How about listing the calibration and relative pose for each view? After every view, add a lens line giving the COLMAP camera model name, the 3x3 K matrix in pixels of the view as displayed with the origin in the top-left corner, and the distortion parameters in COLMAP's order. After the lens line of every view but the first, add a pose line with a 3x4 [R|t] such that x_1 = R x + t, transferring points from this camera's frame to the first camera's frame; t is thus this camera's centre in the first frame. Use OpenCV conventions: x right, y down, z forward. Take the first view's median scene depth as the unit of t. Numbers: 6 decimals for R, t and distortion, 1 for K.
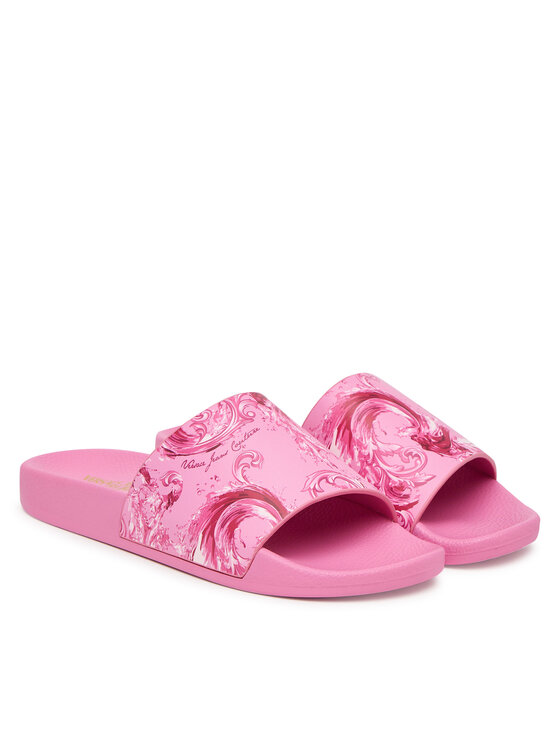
lens RADIAL K [[2155.1, 0, 280.0], [0, 2155.1, 373.0], [0, 0, 1]] dist [0.184513, 0.289107]
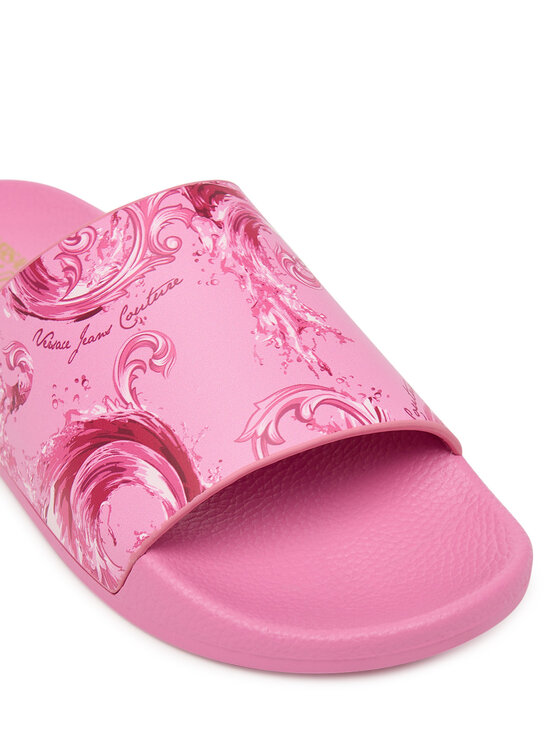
lens RADIAL K [[1512.7, 0, 280.0], [0, 1512.7, 373.0], [0, 0, 1]] dist [0.028201, -0.006120]
pose [[0.975003, 0.097512, -0.199651, 0.084465], [-0.016936, 0.928554, 0.370812, -0.084081], [0.221545, -0.358161, 0.906994, 0.688161]]
